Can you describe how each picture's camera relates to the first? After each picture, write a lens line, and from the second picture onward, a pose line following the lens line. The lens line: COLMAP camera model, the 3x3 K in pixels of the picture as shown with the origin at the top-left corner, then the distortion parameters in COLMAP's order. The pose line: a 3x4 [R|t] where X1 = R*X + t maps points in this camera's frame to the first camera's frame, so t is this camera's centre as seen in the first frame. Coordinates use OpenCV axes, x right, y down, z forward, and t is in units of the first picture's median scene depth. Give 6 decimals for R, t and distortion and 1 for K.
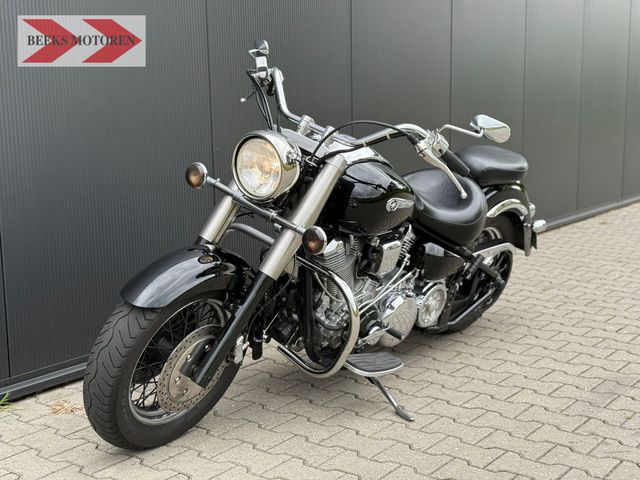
lens RADIAL K [[895.9, 0, 340.9], [0, 895.9, 241.5], [0, 0, 1]] dist [0.096972, 0.052807]
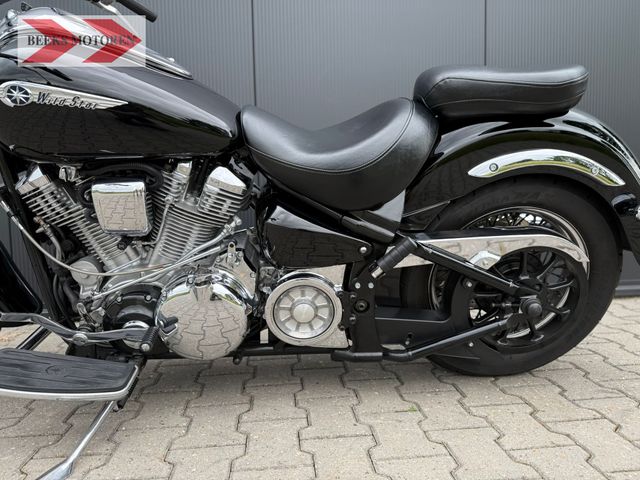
lens RADIAL K [[453.7, 0, 320.0], [0, 453.7, 240.0], [0, 0, 1]] dist [0.036867, -0.006049]
pose [[0.661727, 0.065864, -0.746846, 0.332188], [-0.115734, 0.993168, -0.014957, 0.026835], [0.740758, 0.096333, 0.664829, 0.793345]]
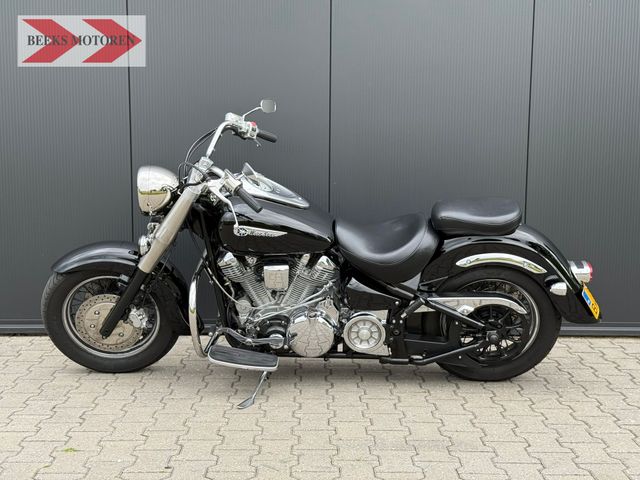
lens RADIAL K [[895.9, 0, 340.9], [0, 895.9, 241.5], [0, 0, 1]] dist [0.096972, 0.052807]
pose [[0.607630, 0.126903, -0.784016, 0.930990], [-0.153796, 0.987268, 0.040606, -0.080874], [0.779187, 0.095905, 0.619411, 0.277629]]
